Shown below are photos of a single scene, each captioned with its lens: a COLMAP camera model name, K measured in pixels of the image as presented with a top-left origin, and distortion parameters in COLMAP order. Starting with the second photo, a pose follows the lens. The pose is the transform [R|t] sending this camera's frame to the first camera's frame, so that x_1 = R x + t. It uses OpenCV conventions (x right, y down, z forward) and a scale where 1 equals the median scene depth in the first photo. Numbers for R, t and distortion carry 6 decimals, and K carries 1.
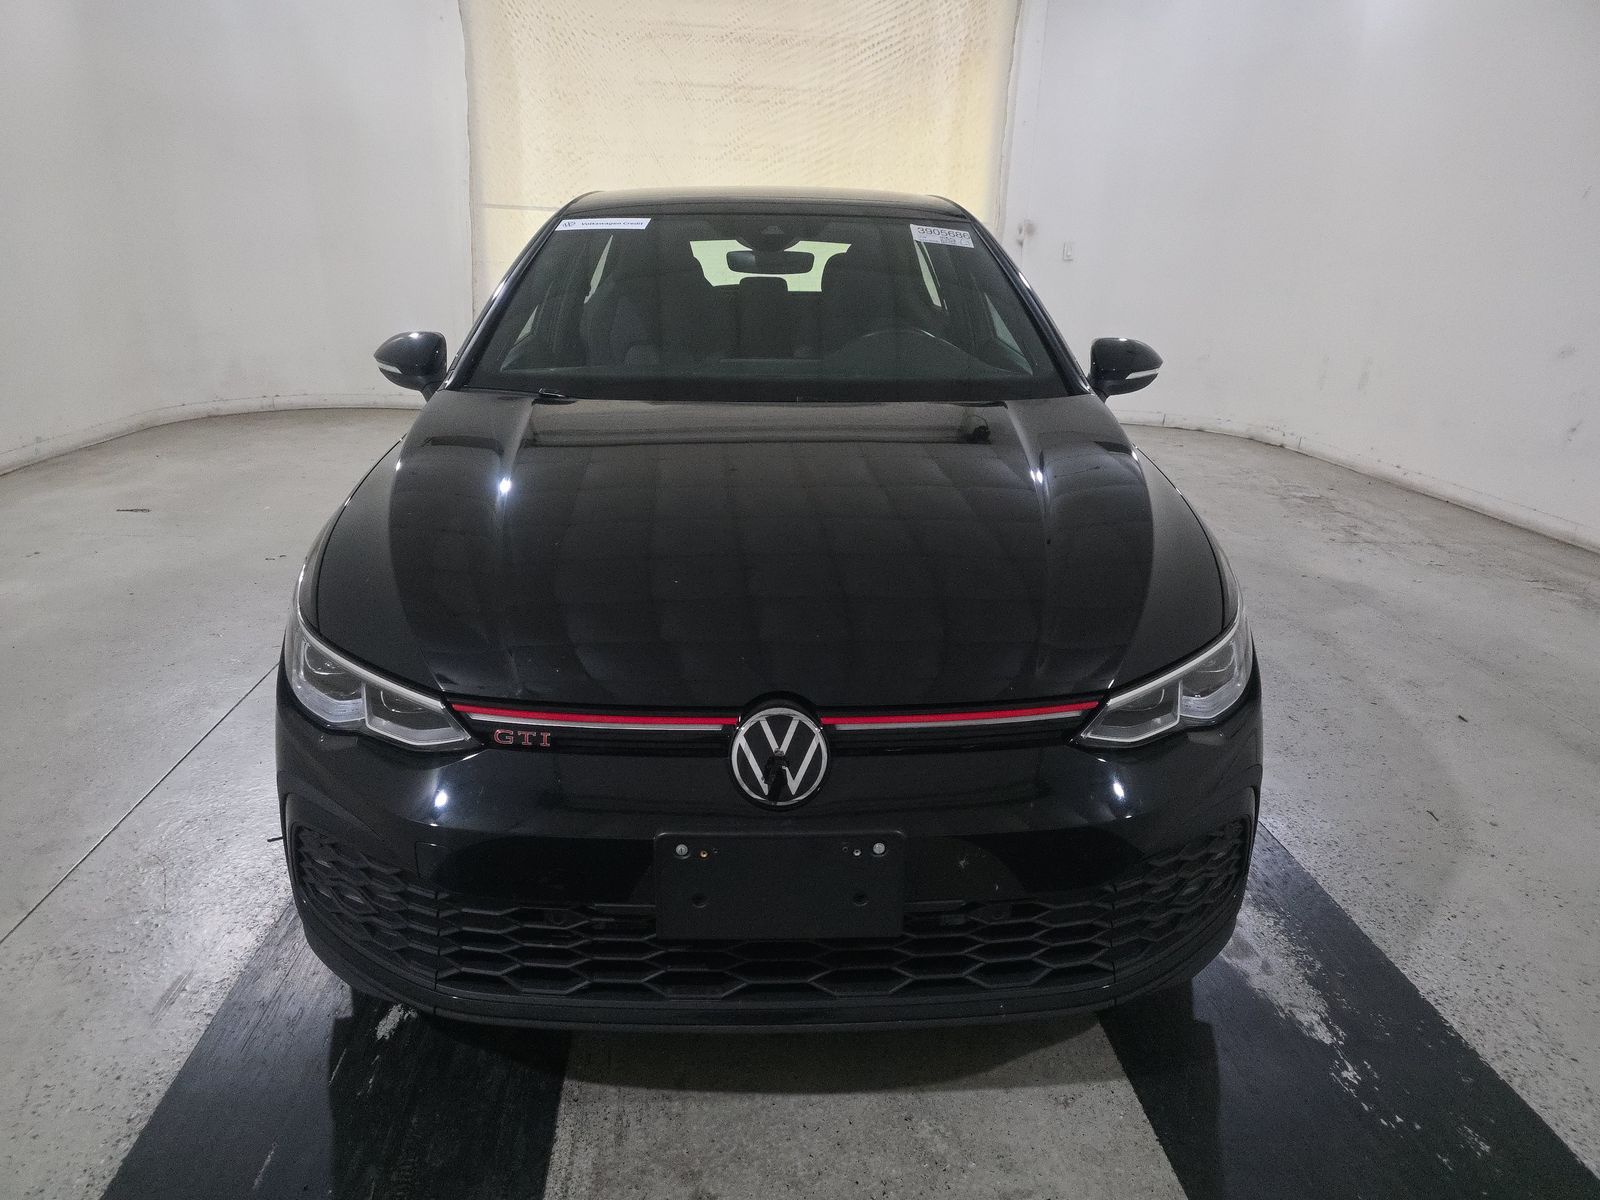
lens RADIAL K [[1069.9, 0, 775.6], [0, 1069.9, 604.1], [0, 0, 1]] dist [0.039228, -0.023066]
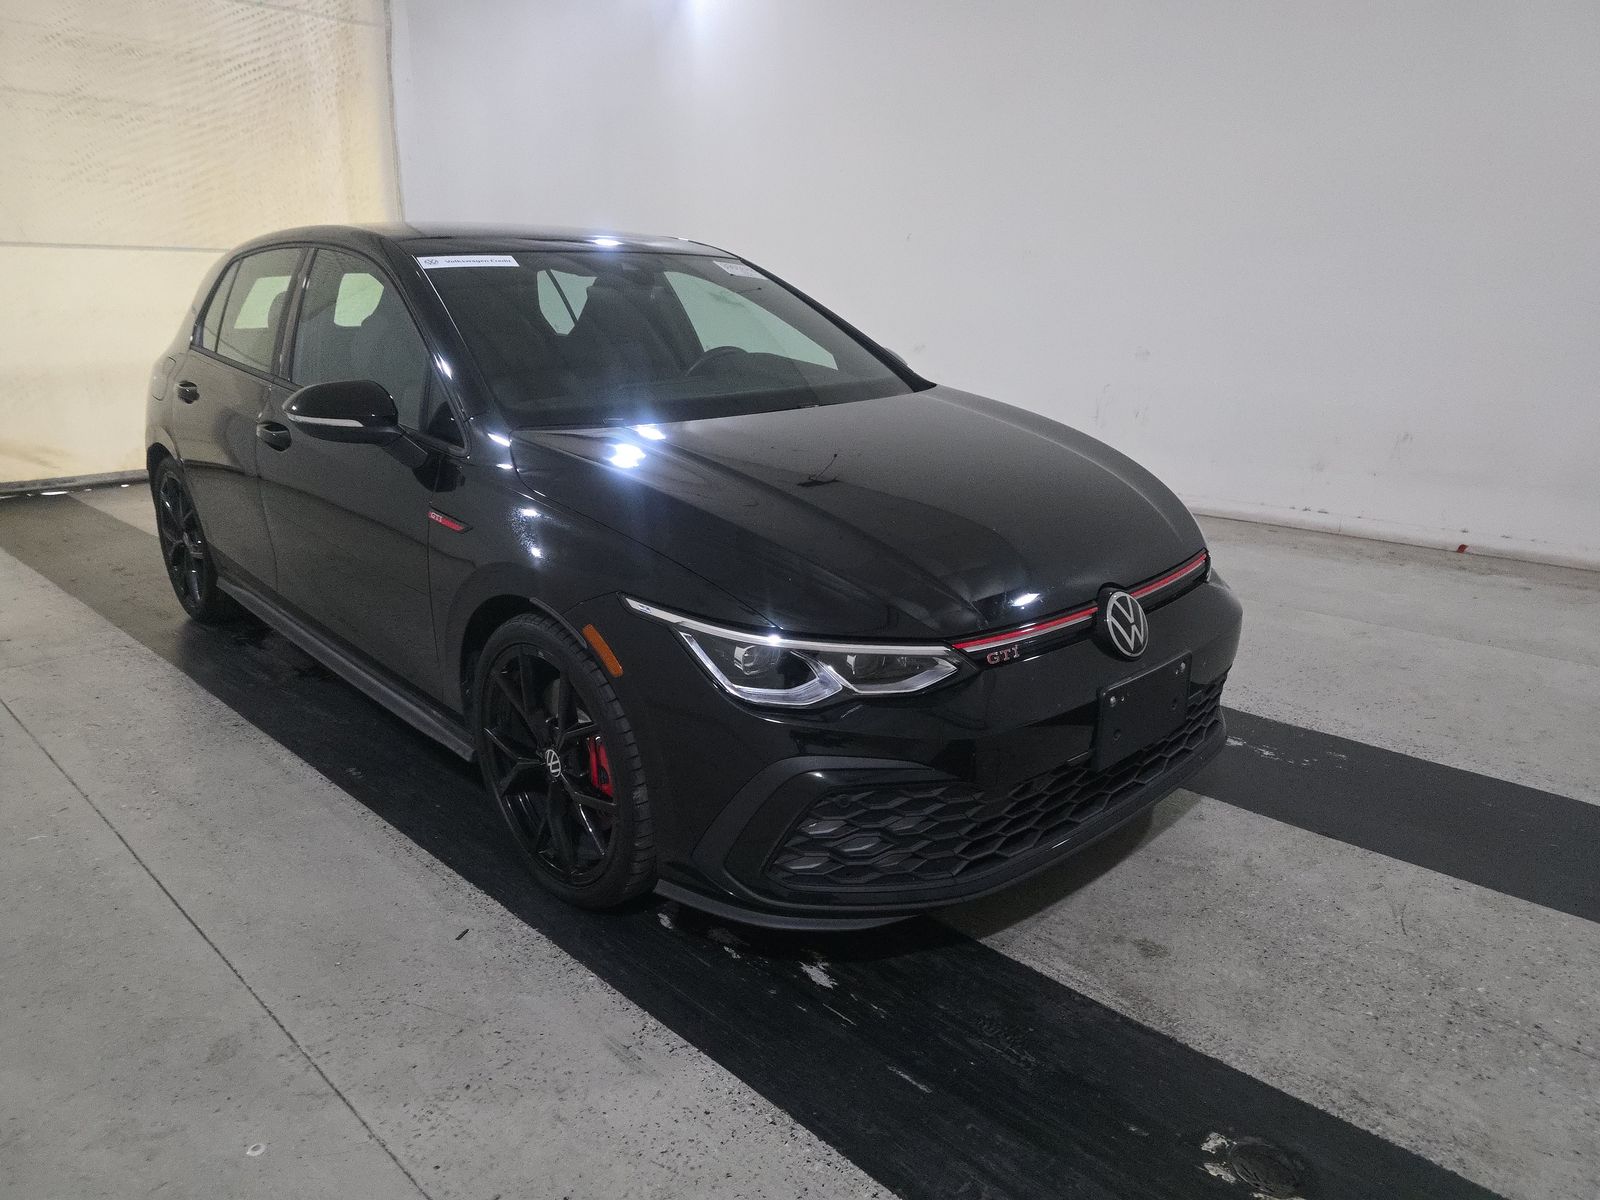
lens RADIAL K [[1081.3, 0, 800.0], [0, 1081.3, 600.0], [0, 0, 1]] dist [0.034109, -0.031543]
pose [[0.742883, -0.205414, 0.637126, -0.242624], [0.225135, 0.972982, 0.051191, -0.012496], [-0.630427, 0.105411, 0.769058, 0.027288]]
